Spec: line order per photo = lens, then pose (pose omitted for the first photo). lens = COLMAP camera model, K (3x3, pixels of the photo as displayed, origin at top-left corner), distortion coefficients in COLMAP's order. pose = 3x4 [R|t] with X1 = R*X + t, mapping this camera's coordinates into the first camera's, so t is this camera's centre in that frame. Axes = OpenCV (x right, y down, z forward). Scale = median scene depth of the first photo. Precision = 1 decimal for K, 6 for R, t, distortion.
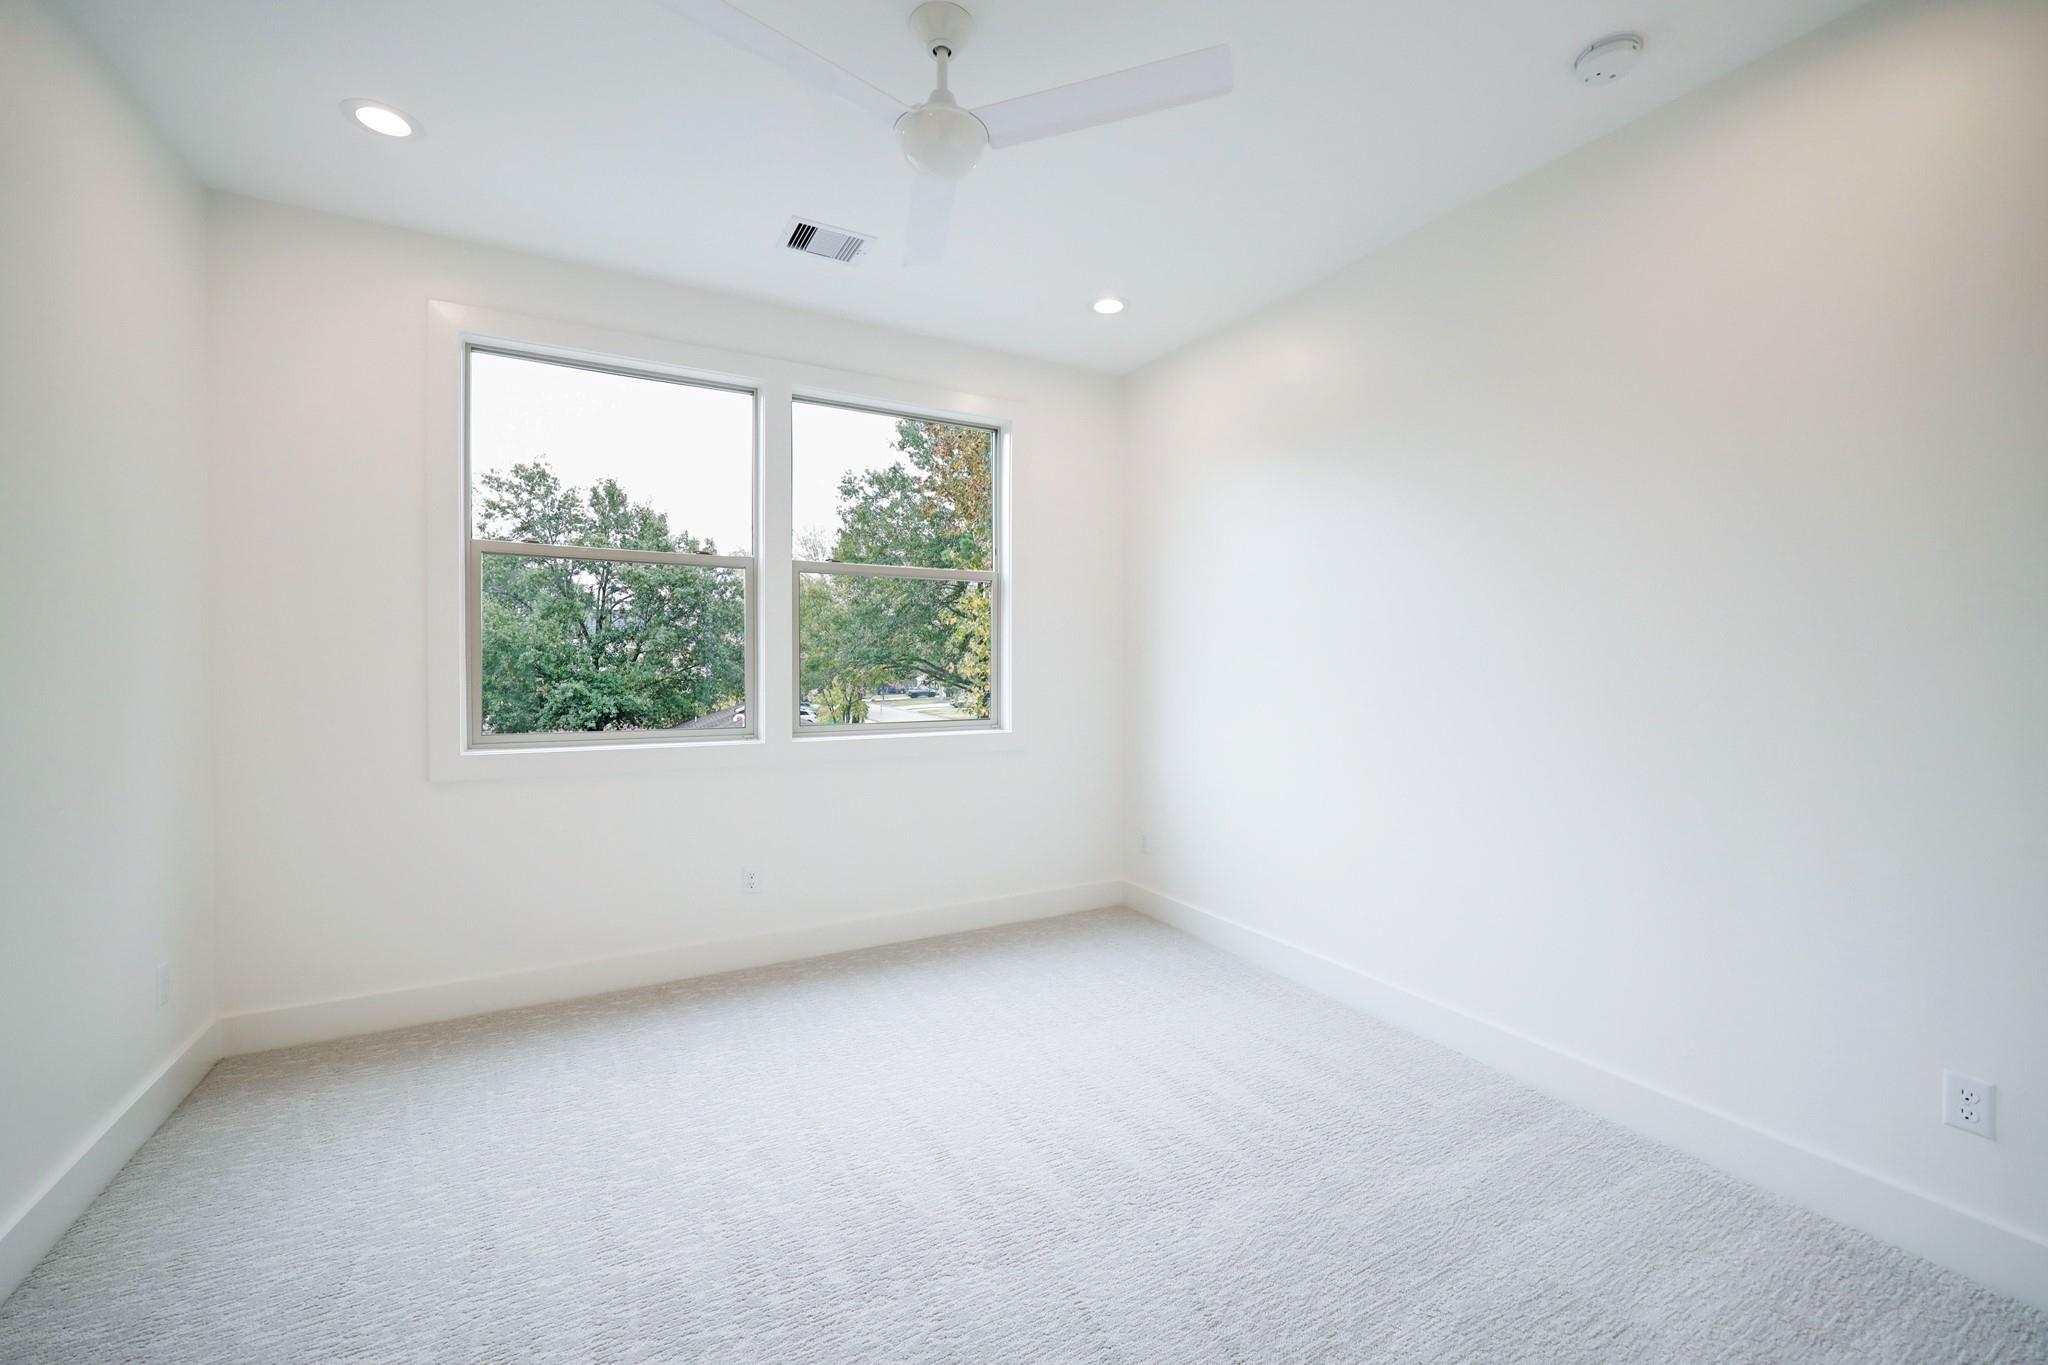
lens RADIAL K [[871.3, 0, 1031.1], [0, 871.3, 667.6], [0, 0, 1]] dist [-0.000577, -0.000187]
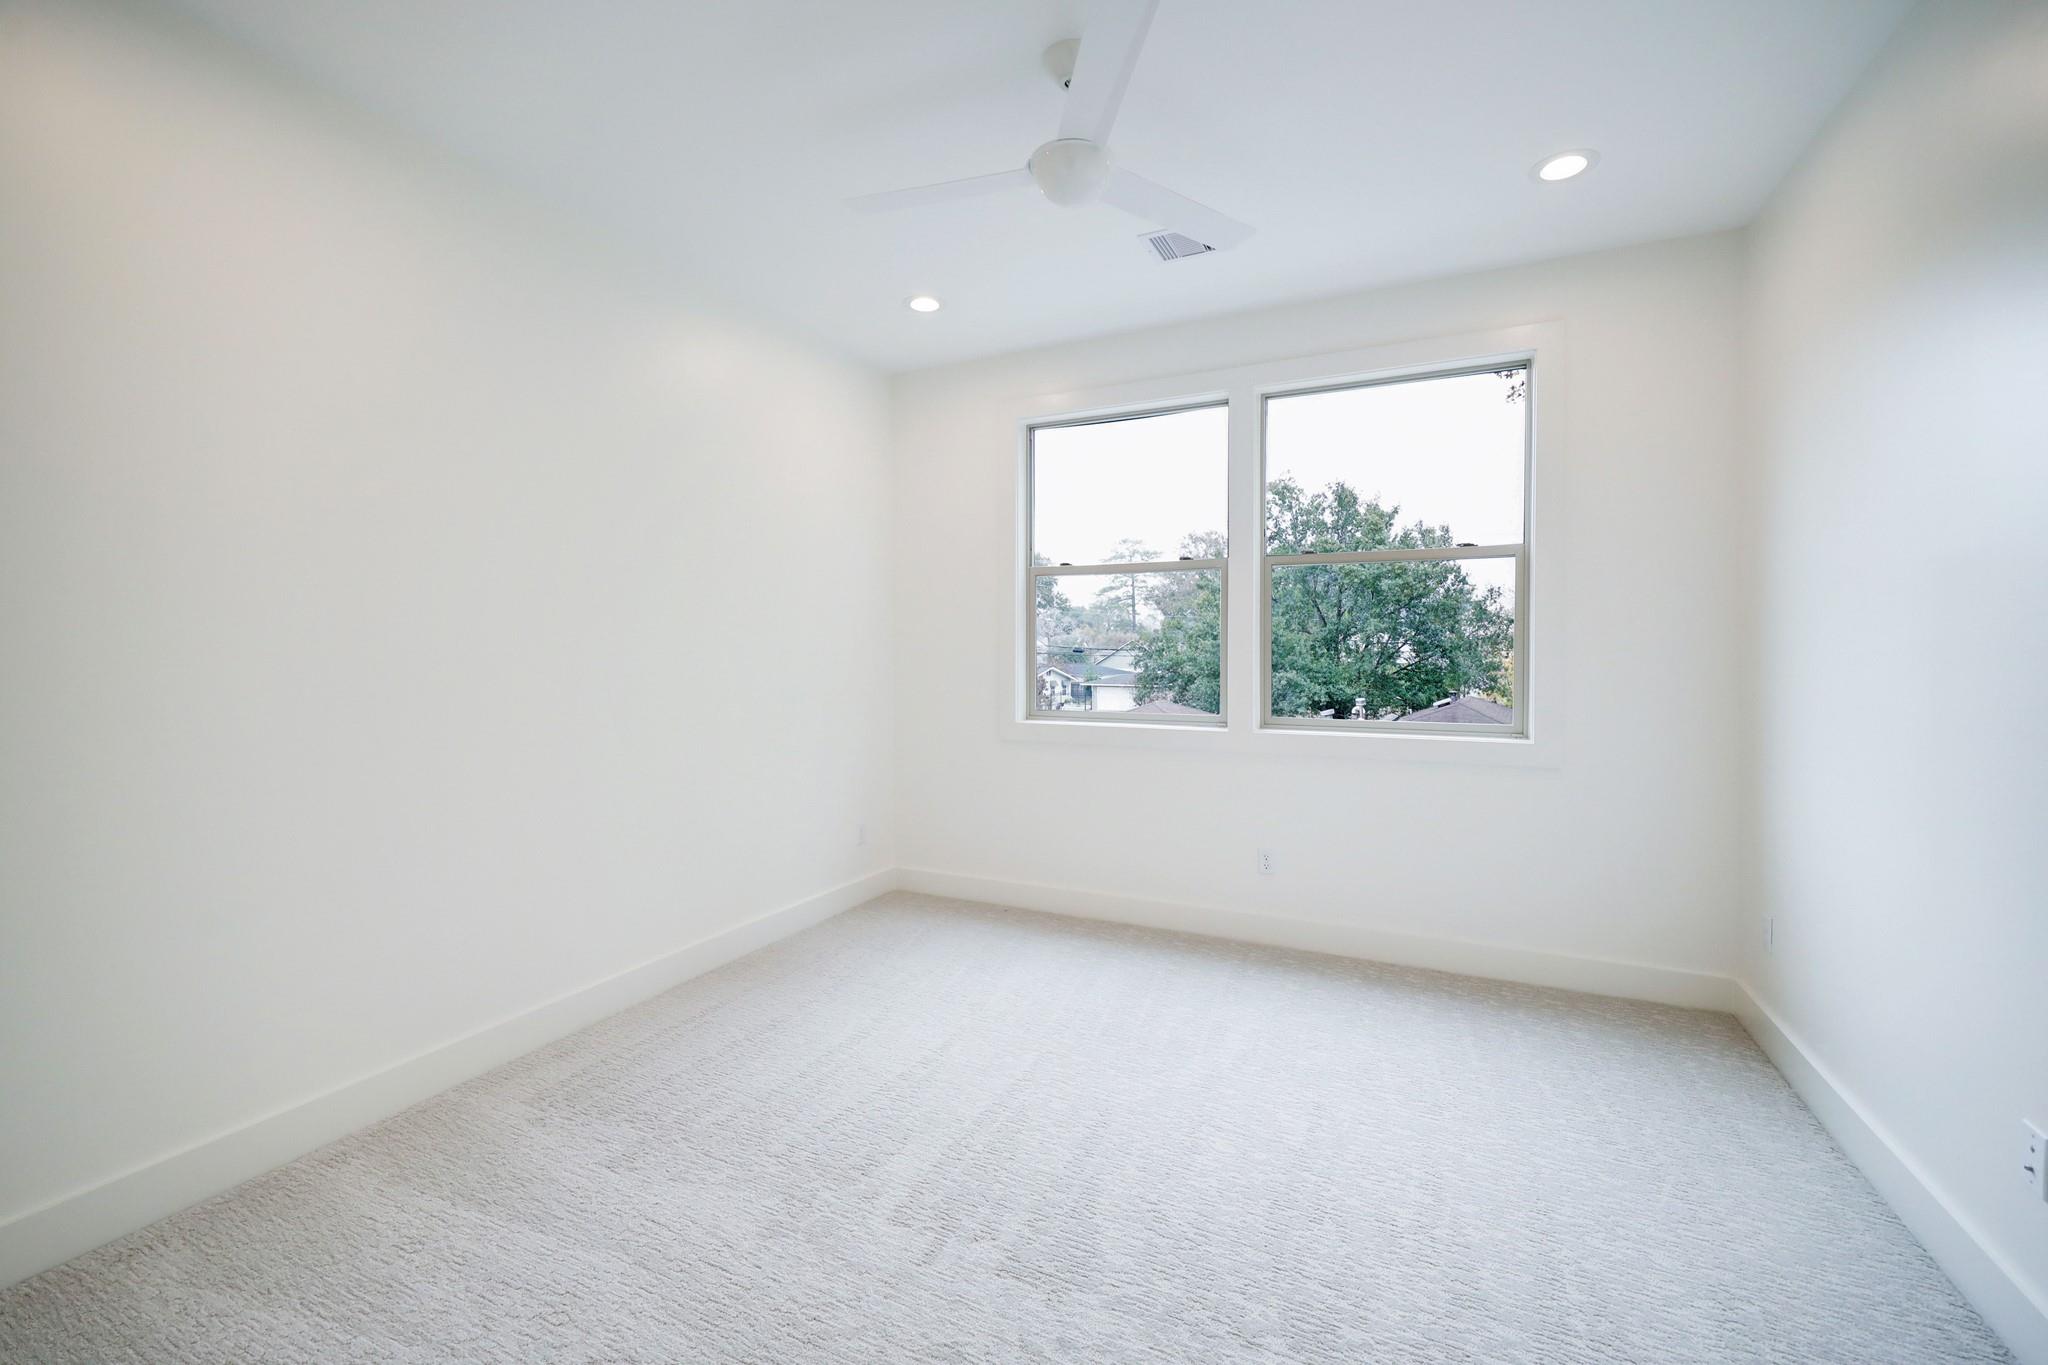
lens RADIAL K [[871.3, 0, 1031.1], [0, 871.3, 667.6], [0, 0, 1]] dist [-0.000577, -0.000187]
pose [[0.537954, 0.013319, -0.842869, 0.236614], [-0.003439, 0.999902, 0.013605, -0.002783], [0.842967, -0.004421, 0.537947, 0.116833]]
